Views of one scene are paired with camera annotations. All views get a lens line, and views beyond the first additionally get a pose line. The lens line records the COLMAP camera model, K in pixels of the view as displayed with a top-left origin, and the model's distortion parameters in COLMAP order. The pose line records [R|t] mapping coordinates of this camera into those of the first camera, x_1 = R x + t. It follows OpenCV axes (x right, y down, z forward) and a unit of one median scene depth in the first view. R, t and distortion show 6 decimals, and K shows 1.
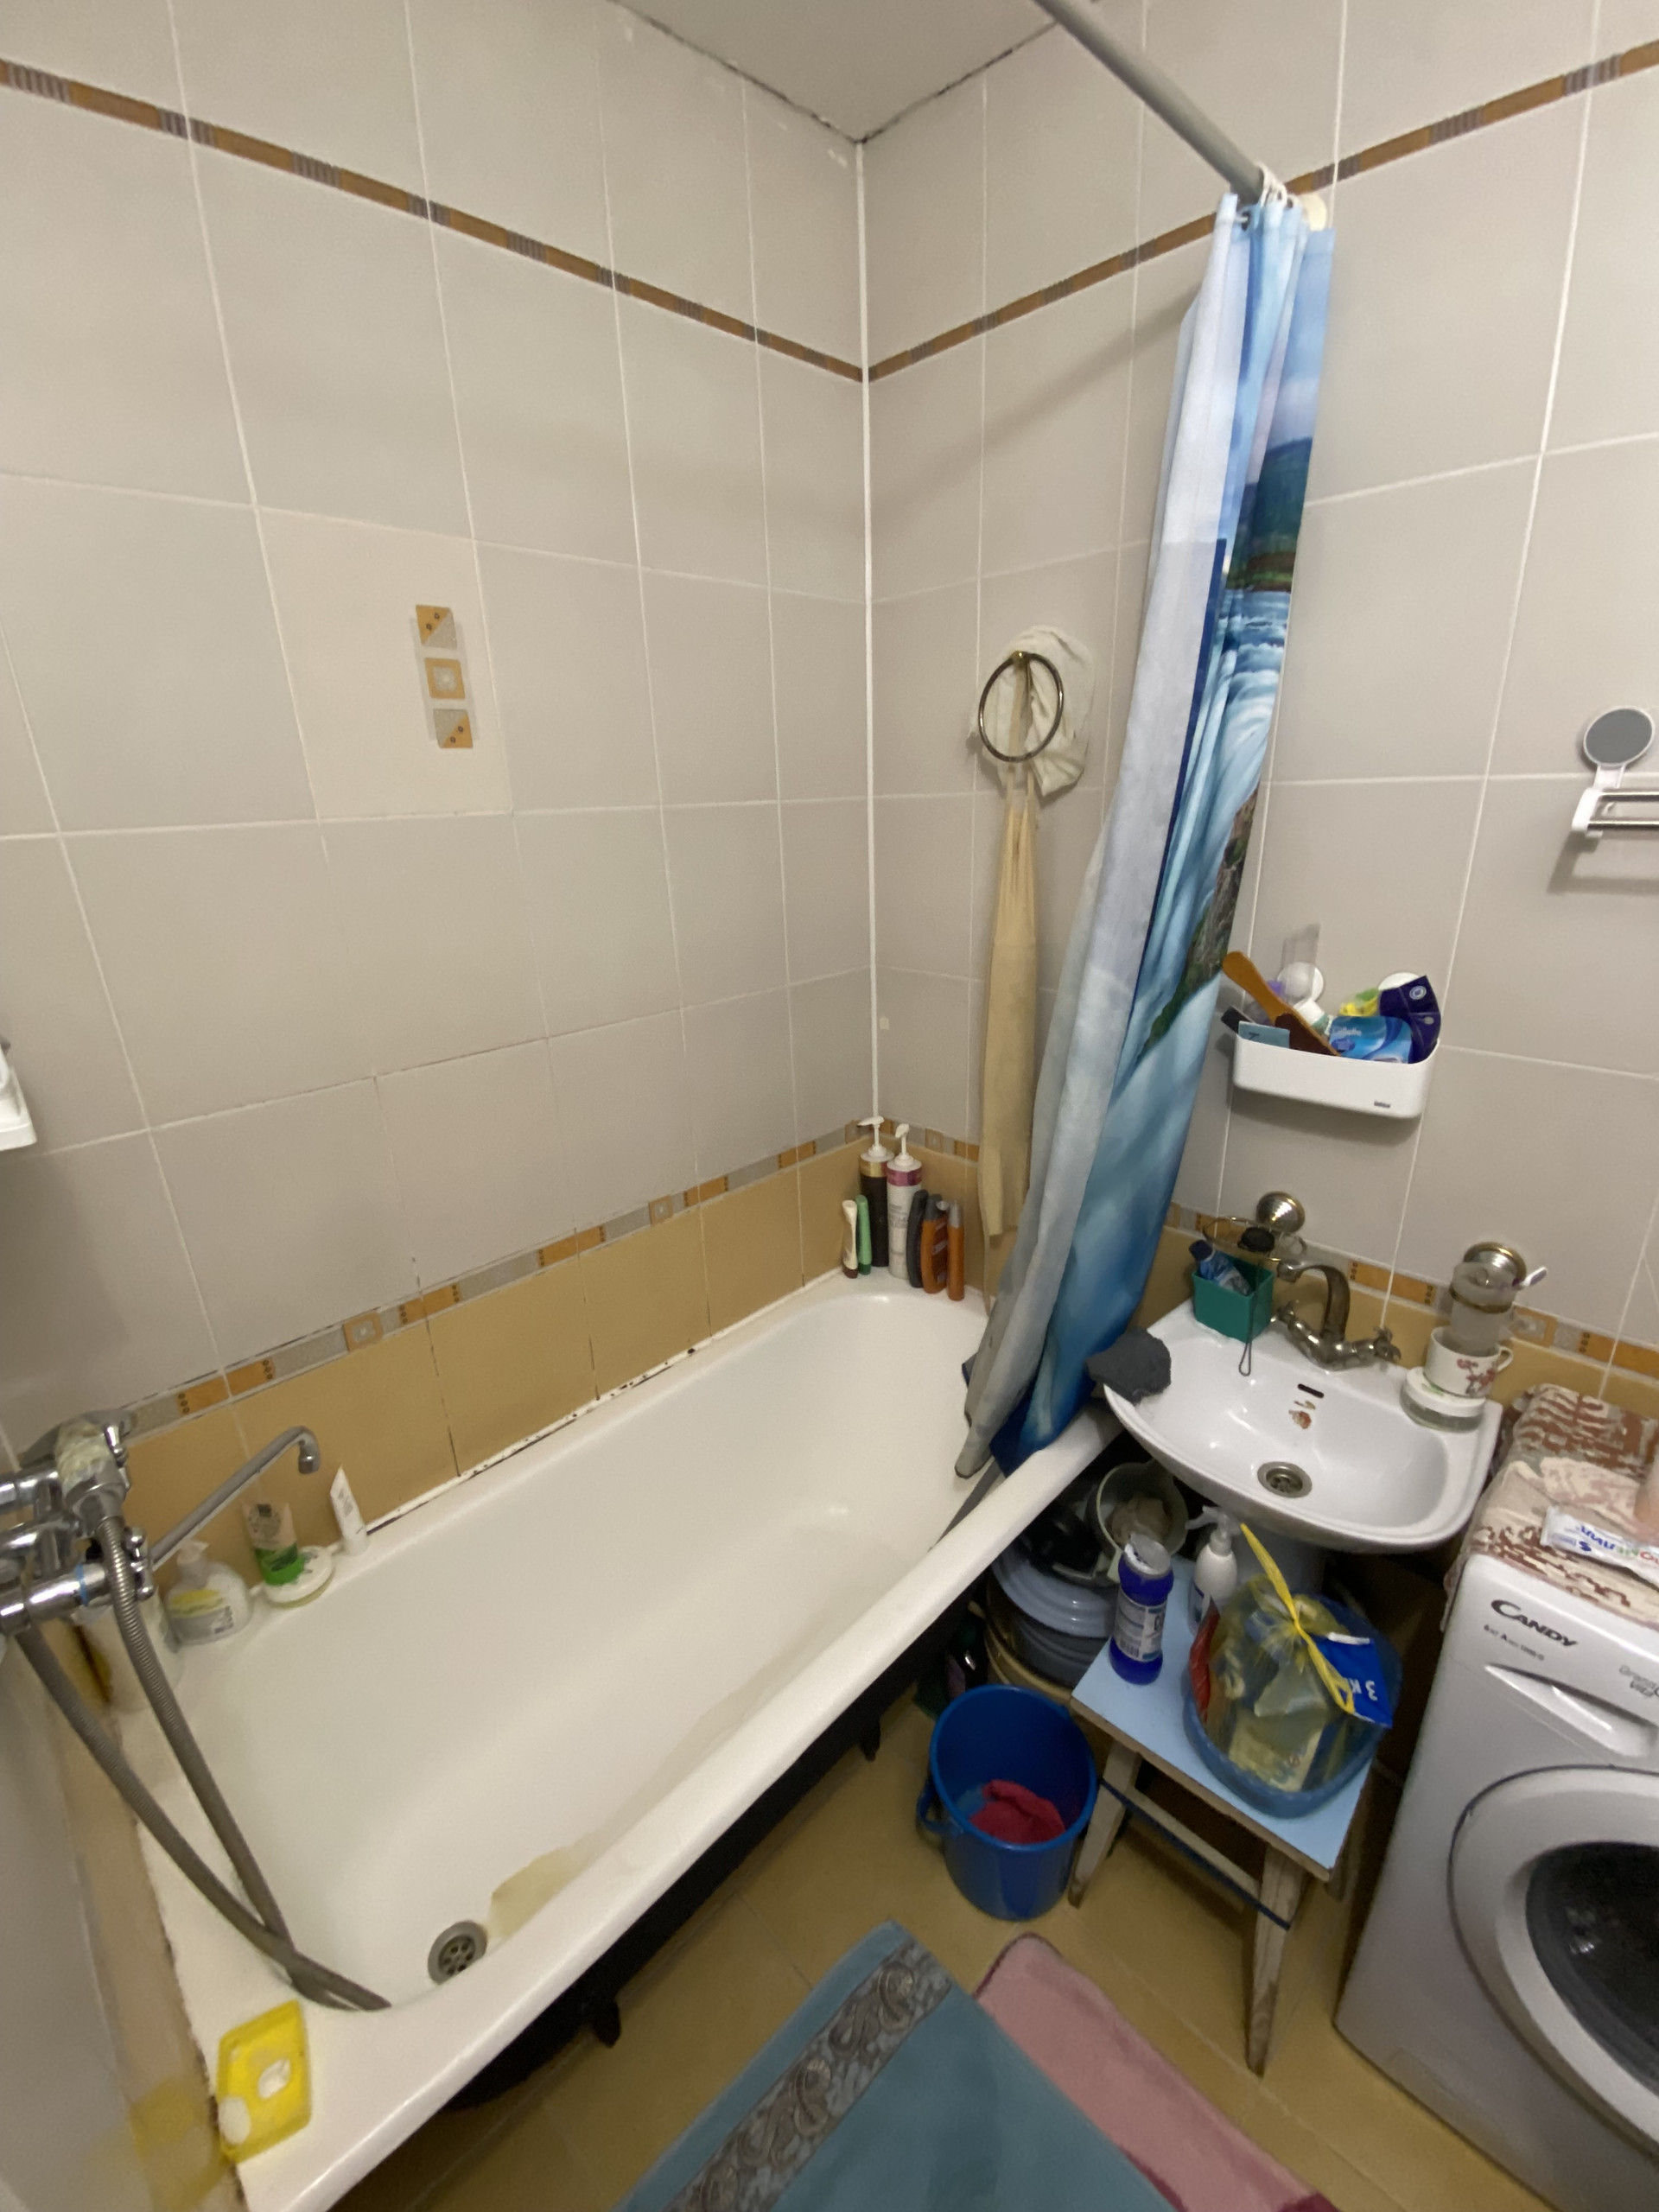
lens RADIAL K [[888.1, 0, 827.7], [0, 888.1, 1098.3], [0, 0, 1]] dist [0.024313, -0.023138]
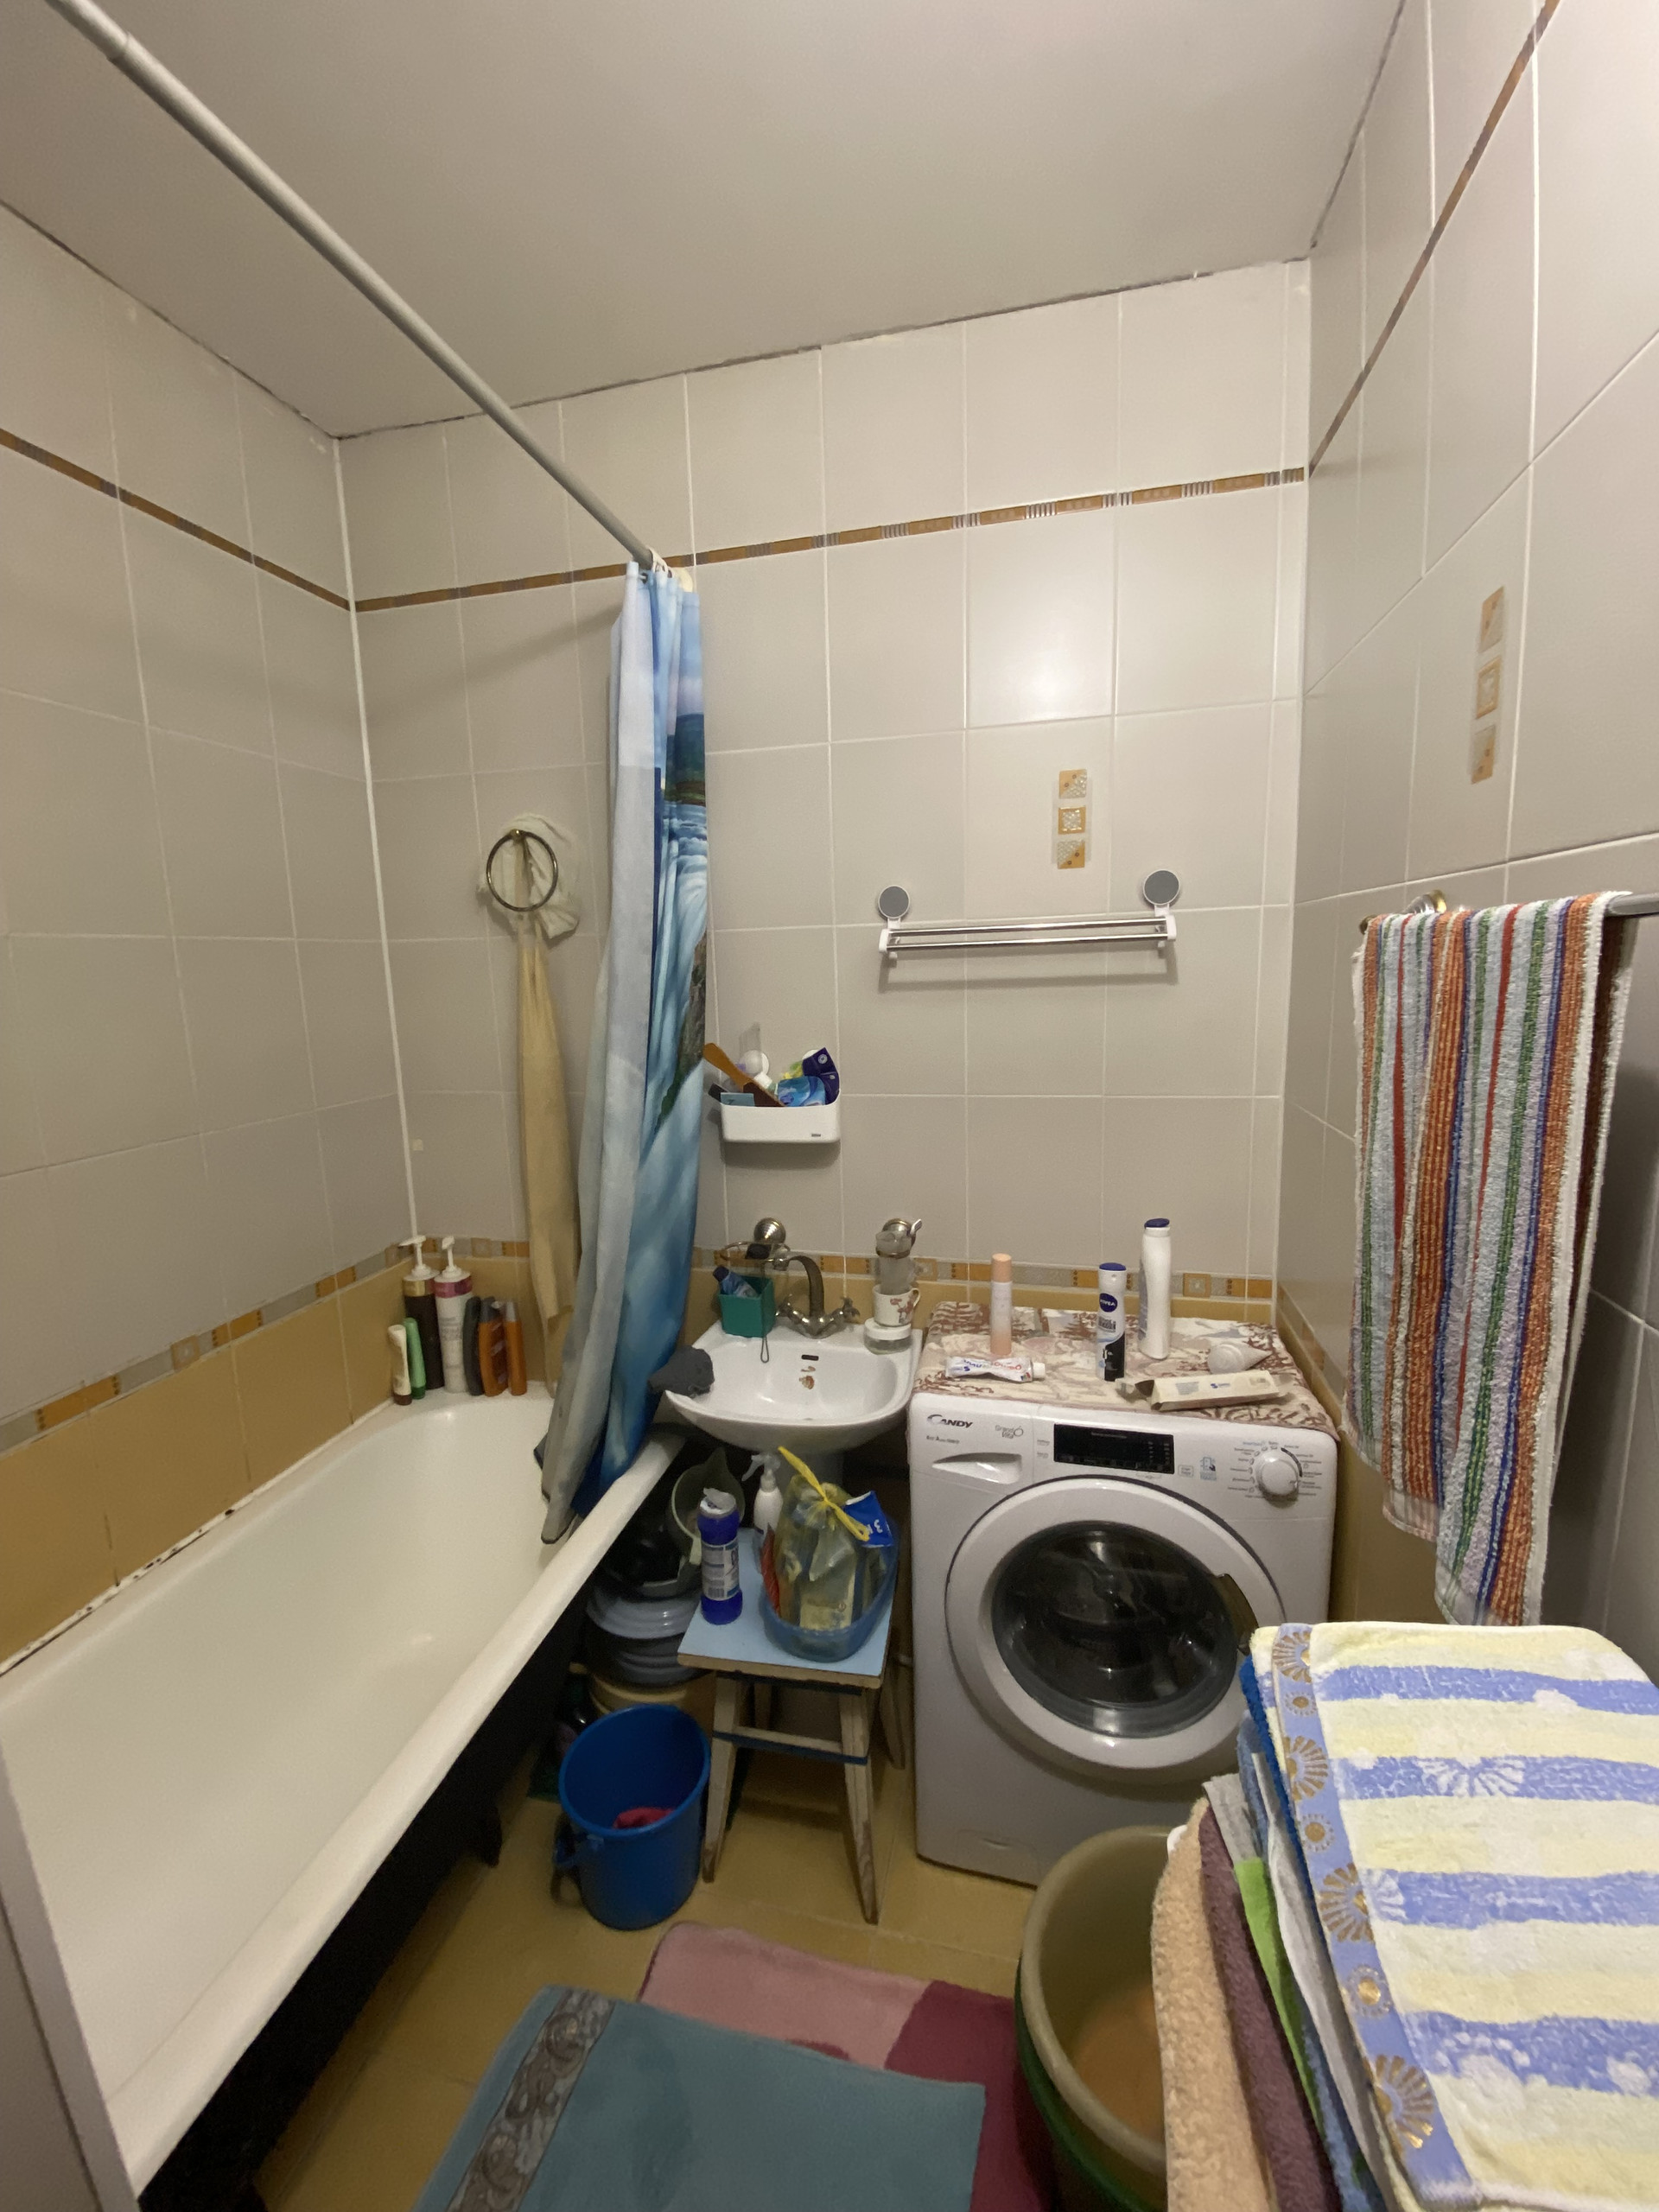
lens RADIAL K [[917.8, 0, 831.7], [0, 917.8, 1108.3], [0, 0, 1]] dist [0.041366, -0.039700]
pose [[0.845219, -0.068502, 0.530011, -0.142790], [0.174635, 0.972709, -0.152775, 0.180359], [-0.505081, 0.221686, 0.834115, -0.258578]]
